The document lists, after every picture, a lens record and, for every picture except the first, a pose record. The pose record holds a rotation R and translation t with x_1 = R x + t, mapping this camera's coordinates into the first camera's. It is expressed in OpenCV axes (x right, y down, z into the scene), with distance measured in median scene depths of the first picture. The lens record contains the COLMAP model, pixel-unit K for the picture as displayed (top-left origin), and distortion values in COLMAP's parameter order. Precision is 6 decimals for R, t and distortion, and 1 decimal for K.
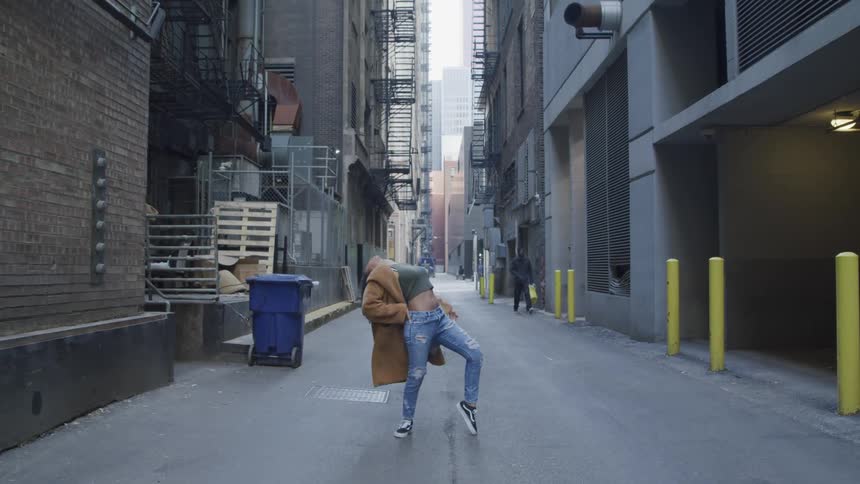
lens RADIAL K [[667.9, 0, 430.0], [0, 667.9, 242.0], [0, 0, 1]] dist [0.001617, 0.001670]
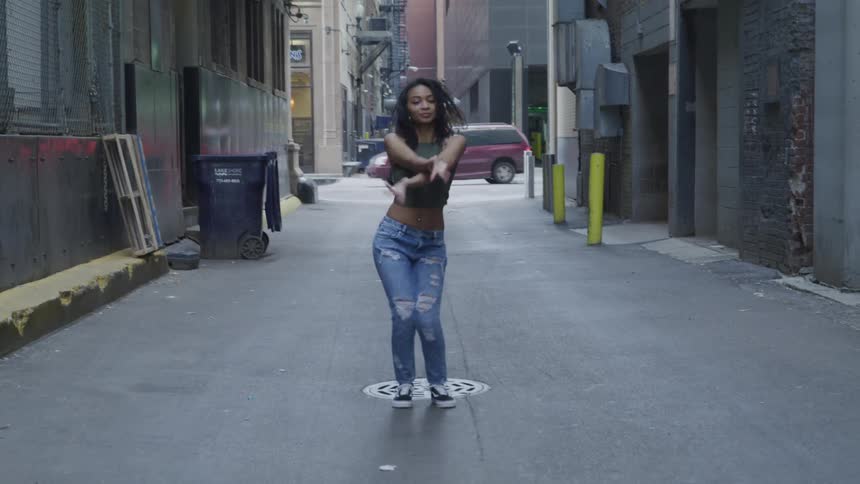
lens RADIAL K [[1316.7, 0, 450.4], [0, 1316.7, 212.2], [0, 0, 1]] dist [0.009960, 0.088954]
pose [[0.999218, -0.013485, 0.037158, -0.002845], [0.010034, 0.995750, 0.091553, 0.014916], [-0.038235, -0.091108, 0.995107, 0.326268]]
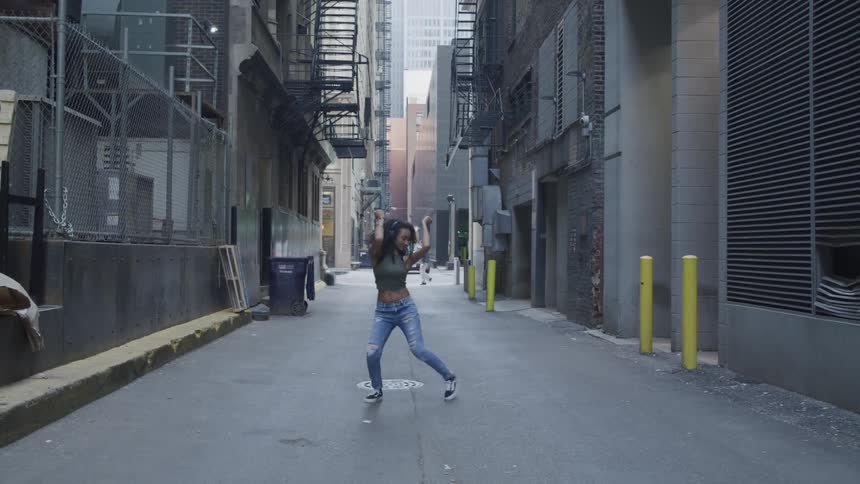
lens RADIAL K [[785.0, 0, 430.0], [0, 785.0, 242.0], [0, 0, 1]] dist [-0.003510, -0.000130]
pose [[0.998456, 0.008325, 0.054912, 0.000498], [-0.009848, 0.999573, 0.027518, 0.011636], [-0.054660, -0.028017, 0.998112, 0.284083]]
